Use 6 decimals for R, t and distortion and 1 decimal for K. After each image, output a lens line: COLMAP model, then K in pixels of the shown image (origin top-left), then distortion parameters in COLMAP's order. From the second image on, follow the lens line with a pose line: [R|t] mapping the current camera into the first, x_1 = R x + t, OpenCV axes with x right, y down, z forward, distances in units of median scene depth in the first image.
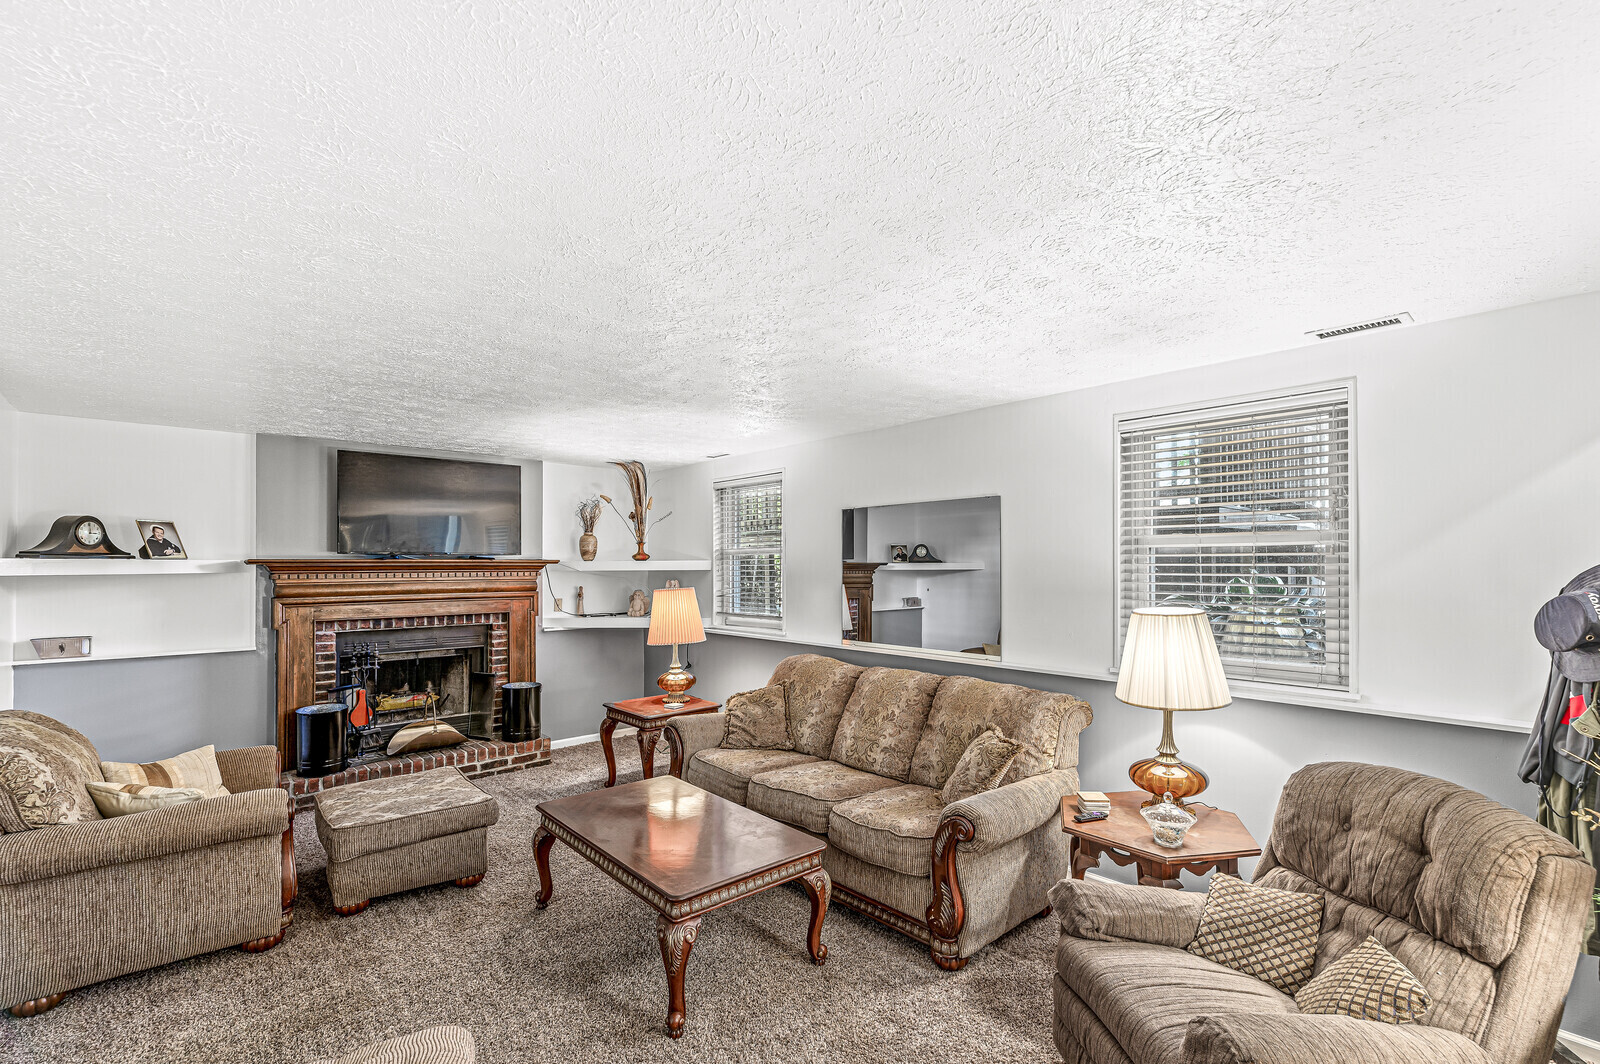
lens RADIAL K [[699.1, 0, 796.5], [0, 699.1, 546.6], [0, 0, 1]] dist [-0.004061, 0.000898]
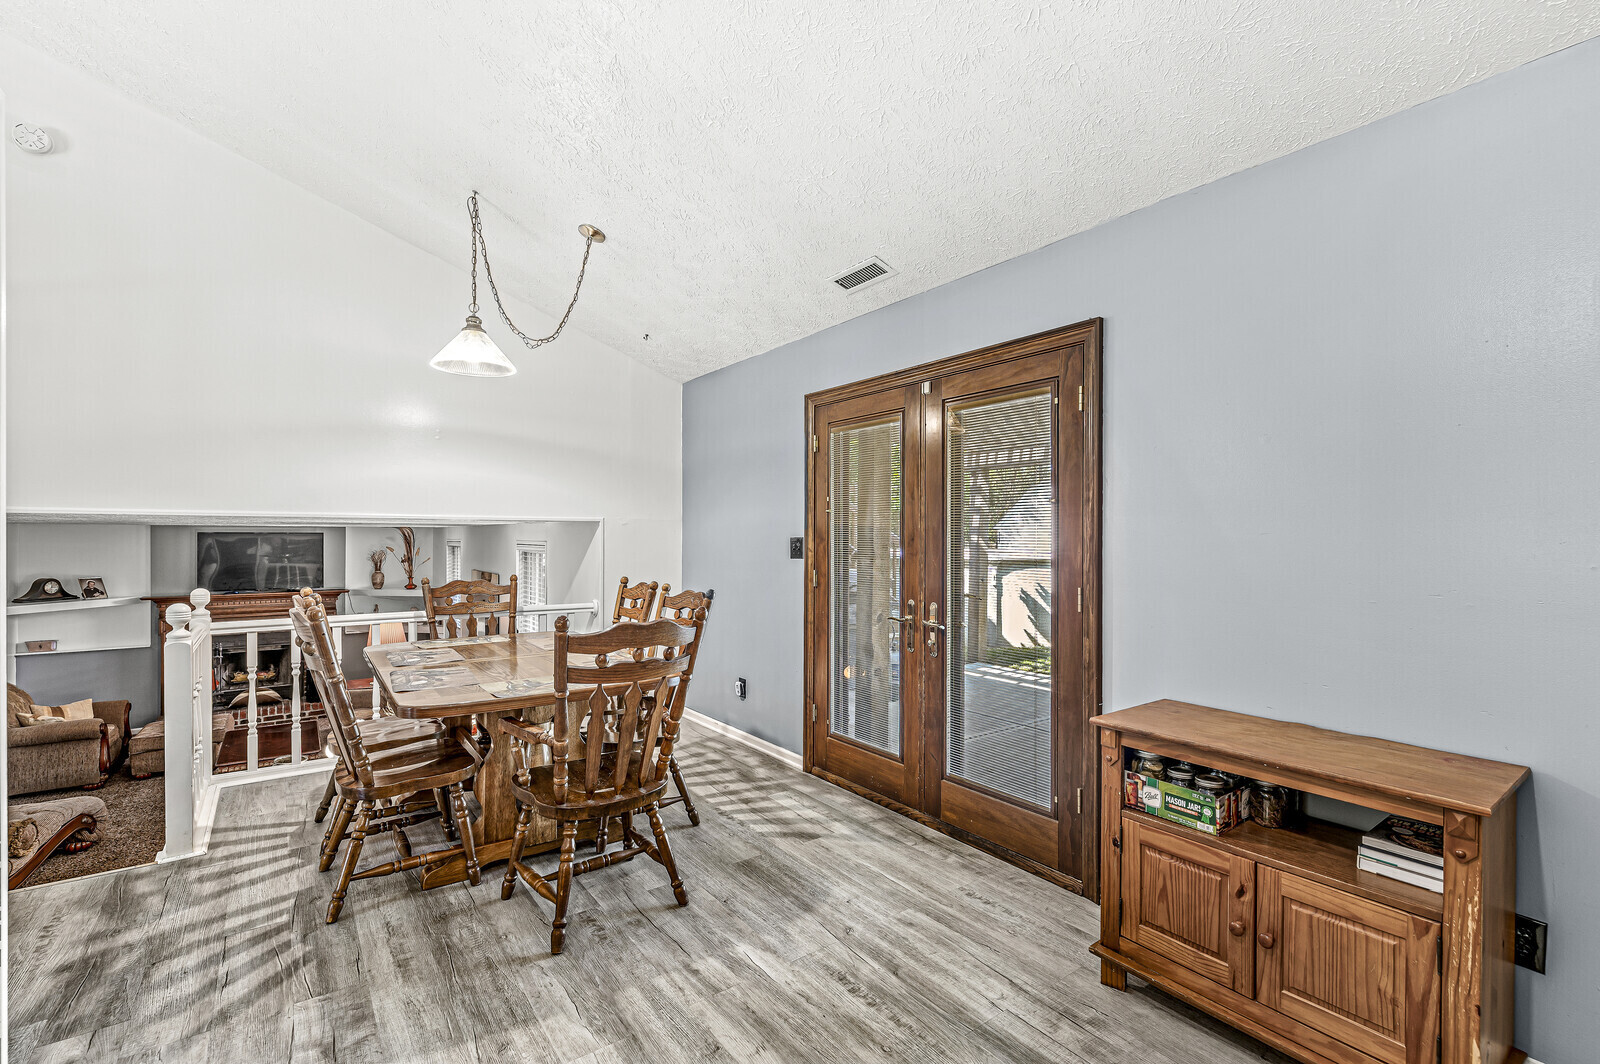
lens RADIAL K [[699.1, 0, 803.5], [0, 699.1, 531.9], [0, 0, 1]] dist [-0.004061, 0.000898]
pose [[0.995765, 0.003845, -0.091851, 1.202753], [-0.002206, 0.999837, 0.017943, -0.208011], [0.091905, -0.017665, 0.995611, -0.705106]]
